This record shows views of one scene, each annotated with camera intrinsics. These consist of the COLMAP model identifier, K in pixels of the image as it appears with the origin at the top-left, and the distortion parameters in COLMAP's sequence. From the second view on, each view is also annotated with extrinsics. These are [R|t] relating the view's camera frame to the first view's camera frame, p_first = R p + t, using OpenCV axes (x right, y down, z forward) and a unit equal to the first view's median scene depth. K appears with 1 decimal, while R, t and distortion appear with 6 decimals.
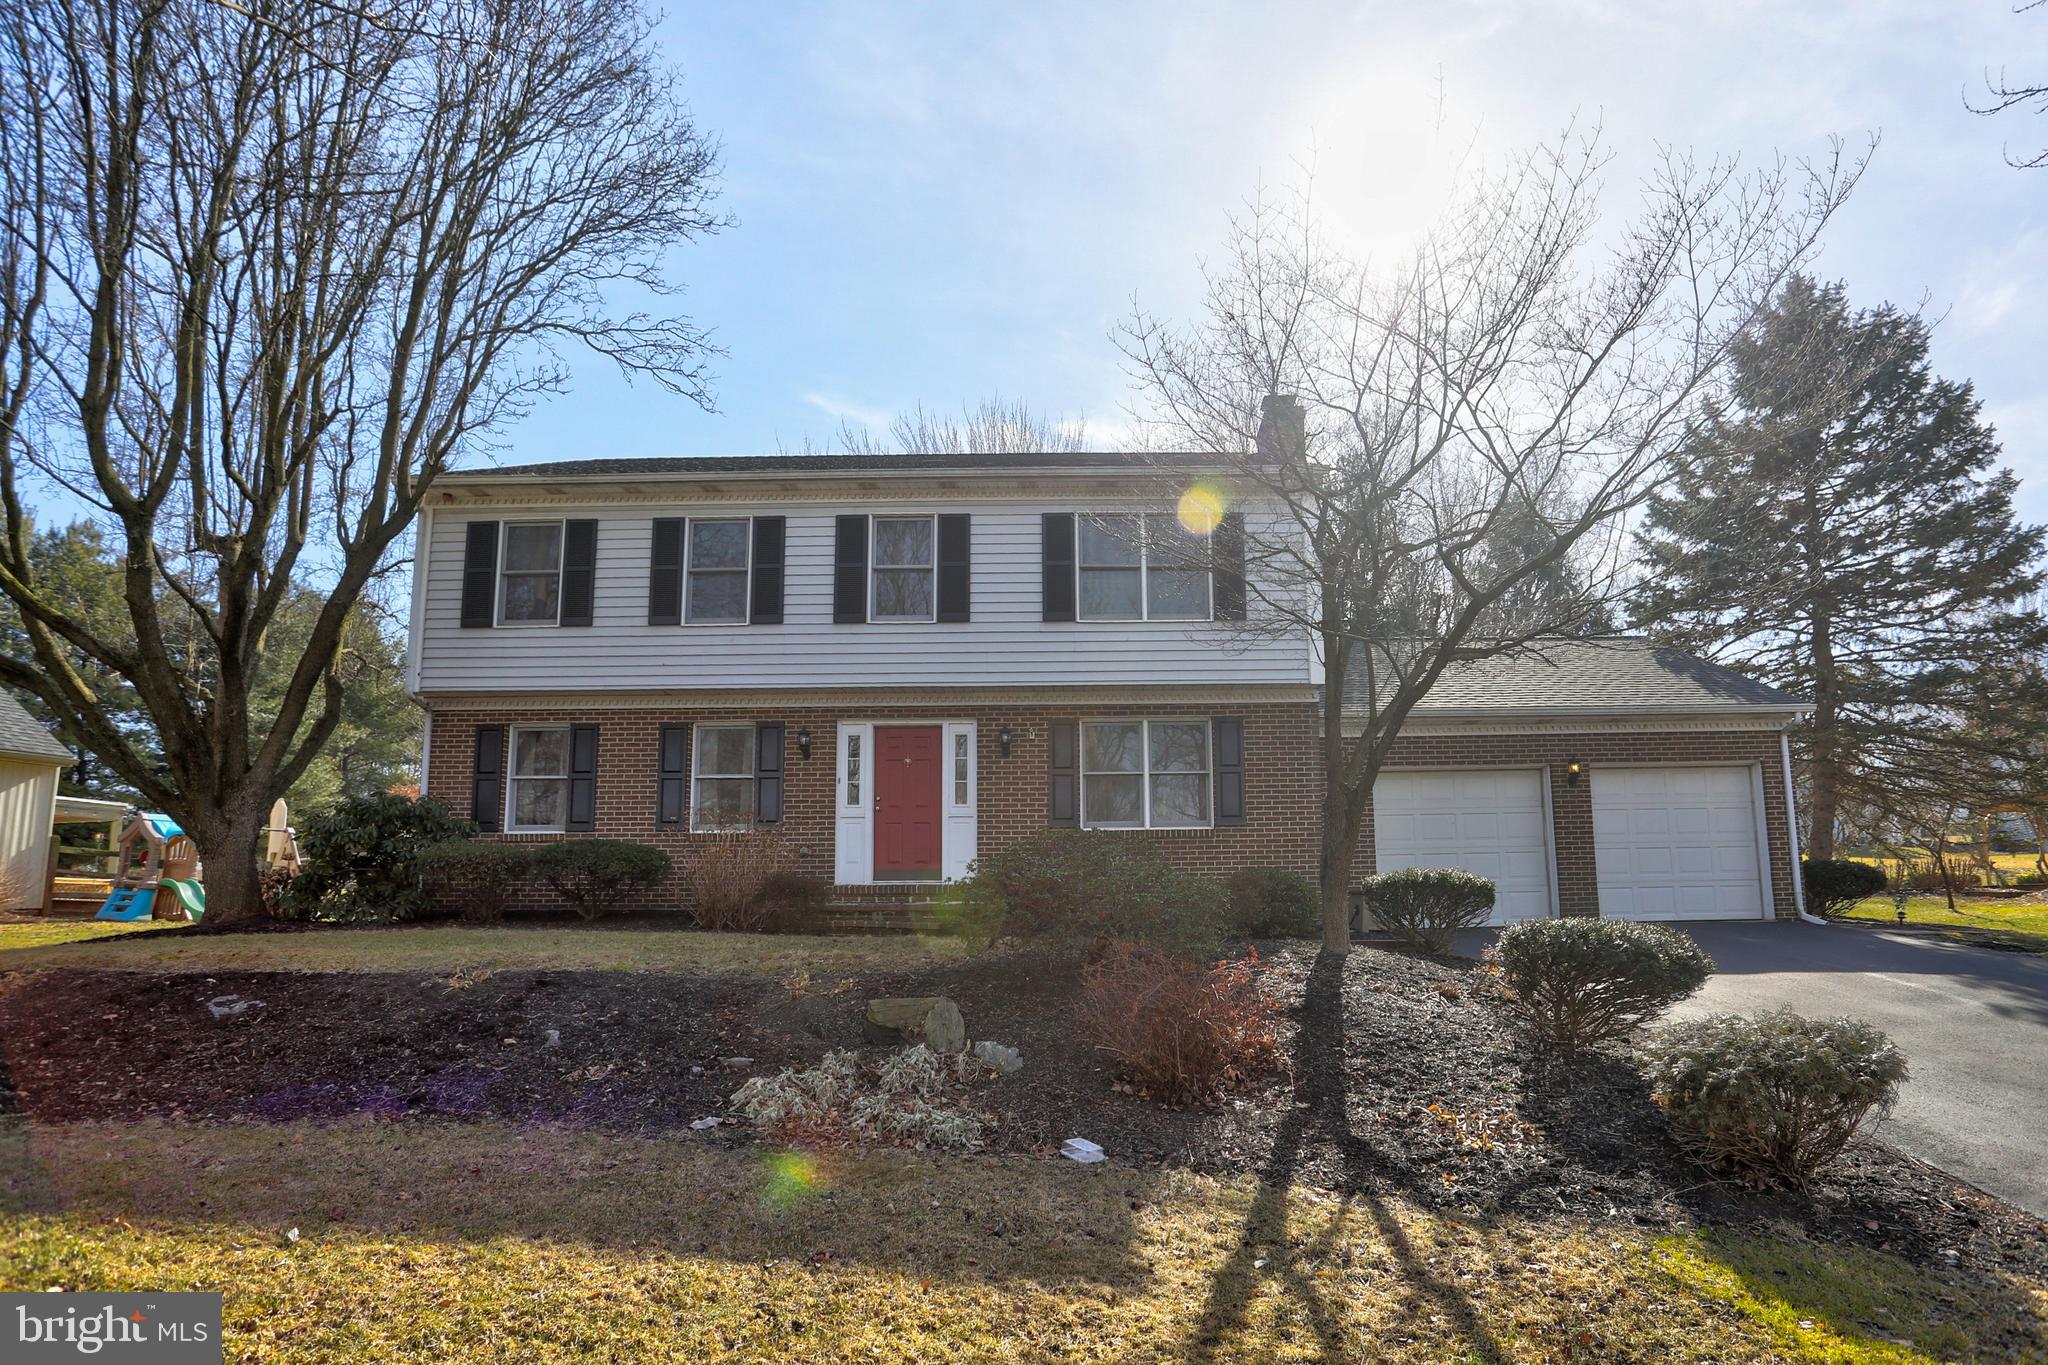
lens RADIAL K [[1014.1, 0, 1059.3], [0, 1014.1, 707.3], [0, 0, 1]] dist [-0.042413, 0.002518]
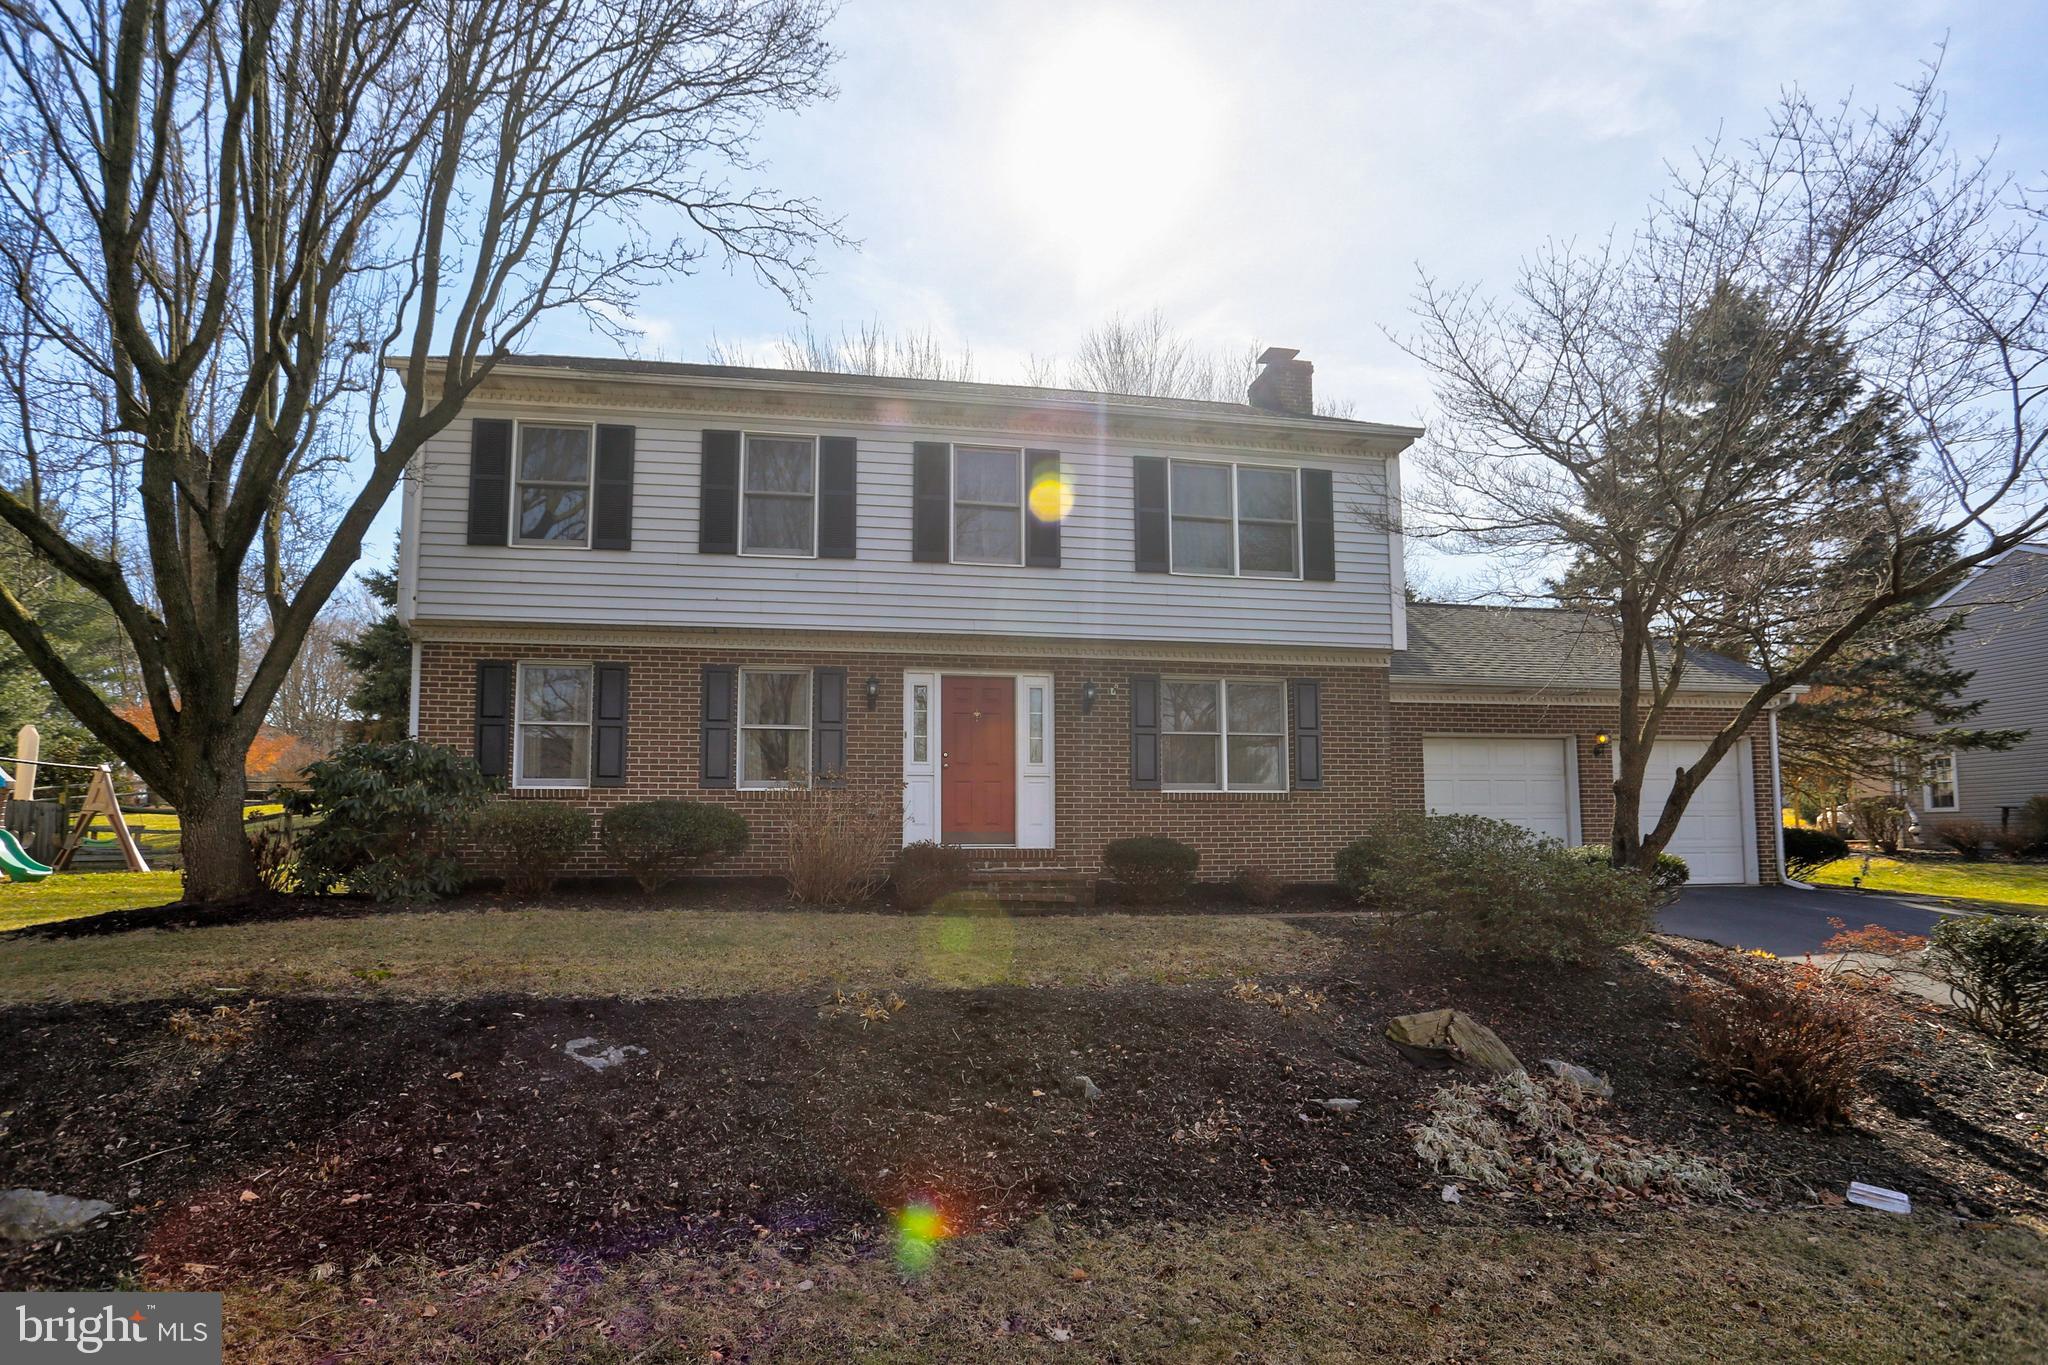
lens RADIAL K [[1014.1, 0, 1013.0], [0, 1014.1, 700.1], [0, 0, 1]] dist [-0.042413, 0.002518]
pose [[0.984416, 0.028825, 0.173480, -0.282957], [-0.038727, 0.997791, 0.053966, -0.012062], [-0.171541, -0.059843, 0.983358, 0.083630]]
